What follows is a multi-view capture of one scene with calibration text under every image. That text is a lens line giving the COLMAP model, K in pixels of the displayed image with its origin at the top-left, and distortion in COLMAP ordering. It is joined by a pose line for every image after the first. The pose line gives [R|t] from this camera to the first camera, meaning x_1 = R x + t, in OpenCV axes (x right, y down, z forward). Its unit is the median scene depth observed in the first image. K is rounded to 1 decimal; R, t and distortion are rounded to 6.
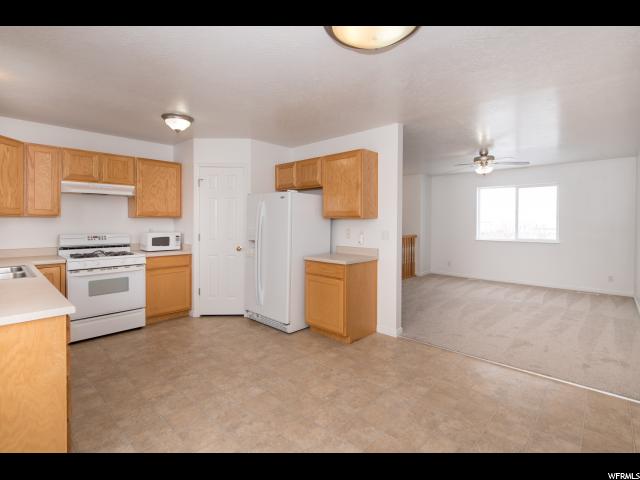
lens RADIAL K [[315.1, 0, 321.5], [0, 315.1, 223.3], [0, 0, 1]] dist [-0.001607, -0.000405]
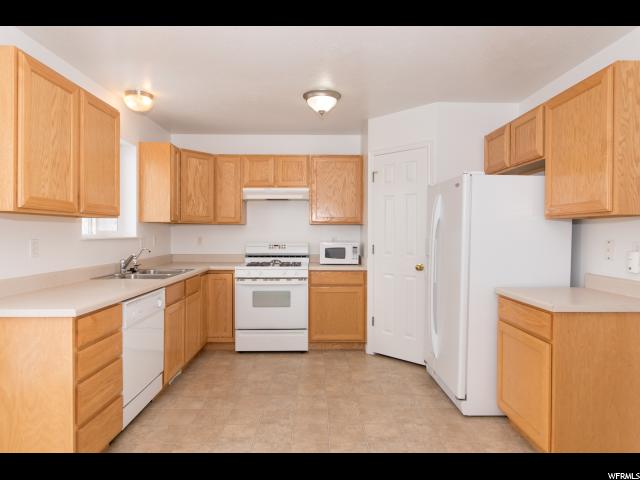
lens RADIAL K [[391.8, 0, 320.0], [0, 391.8, 240.0], [0, 0, 1]] dist [-0.022849, 0.000341]
pose [[0.689477, 0.011025, -0.724224, 0.227835], [-0.006045, 0.999937, 0.009467, 0.015657], [0.724283, -0.002150, 0.689500, 0.295061]]
